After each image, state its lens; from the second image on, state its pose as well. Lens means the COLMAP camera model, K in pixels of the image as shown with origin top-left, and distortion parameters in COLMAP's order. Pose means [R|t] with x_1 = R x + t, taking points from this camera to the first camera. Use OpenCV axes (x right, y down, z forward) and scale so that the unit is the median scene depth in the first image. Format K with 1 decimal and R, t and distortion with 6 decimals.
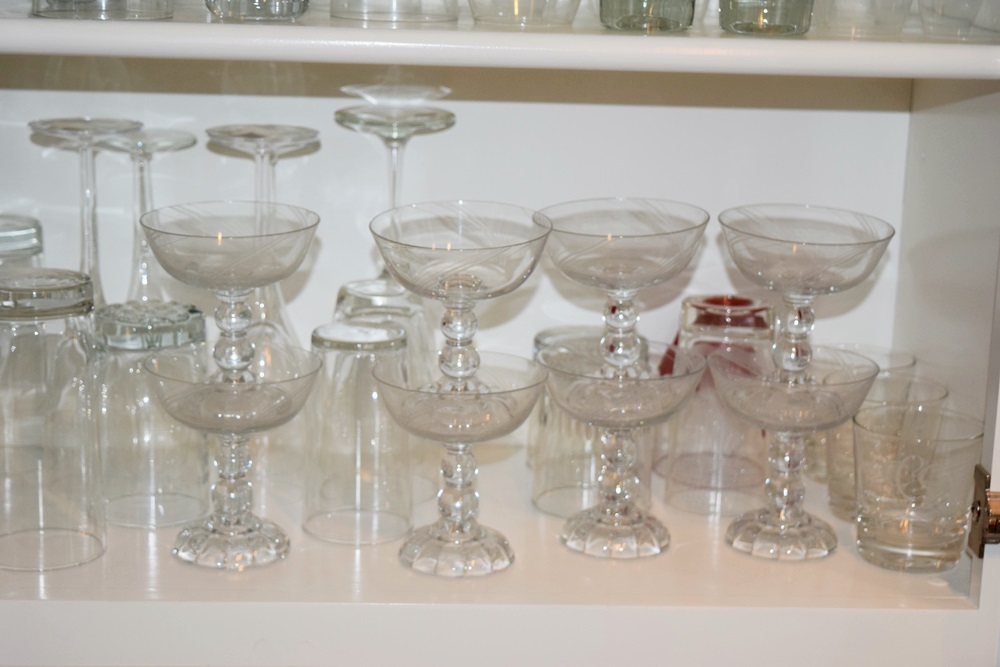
lens RADIAL K [[1872.2, 0, 500.0], [0, 1872.2, 333.5], [0, 0, 1]] dist [0.028424, 0.041914]
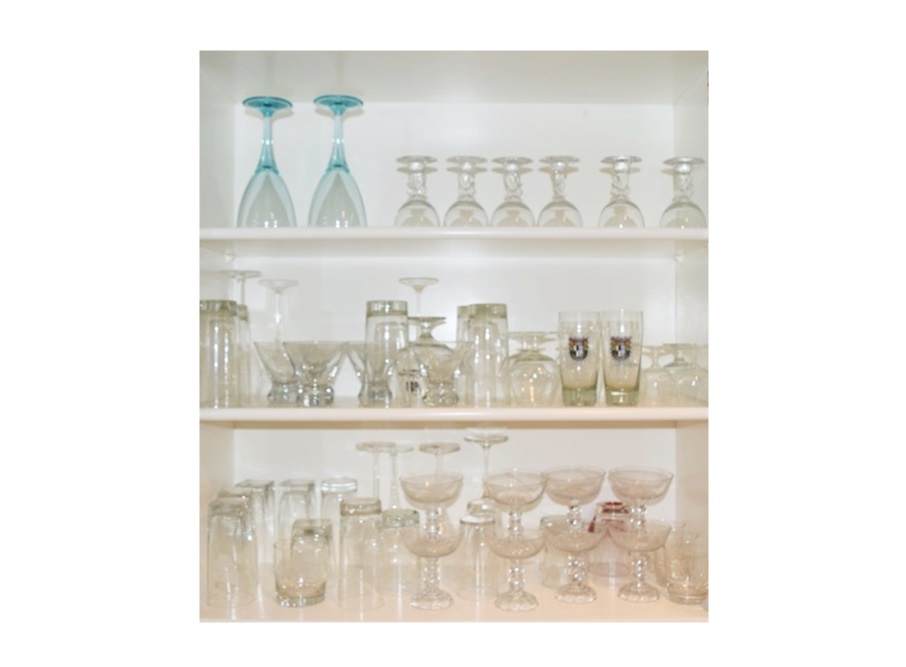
lens RADIAL K [[854.2, 0, 453.0], [0, 854.2, 333.5], [0, 0, 1]] dist [-0.074966, -0.001229]
pose [[0.998797, -0.030591, -0.038322, -0.054739], [0.021230, 0.974268, -0.224389, 0.013952], [0.044200, 0.223305, 0.973746, -0.253194]]
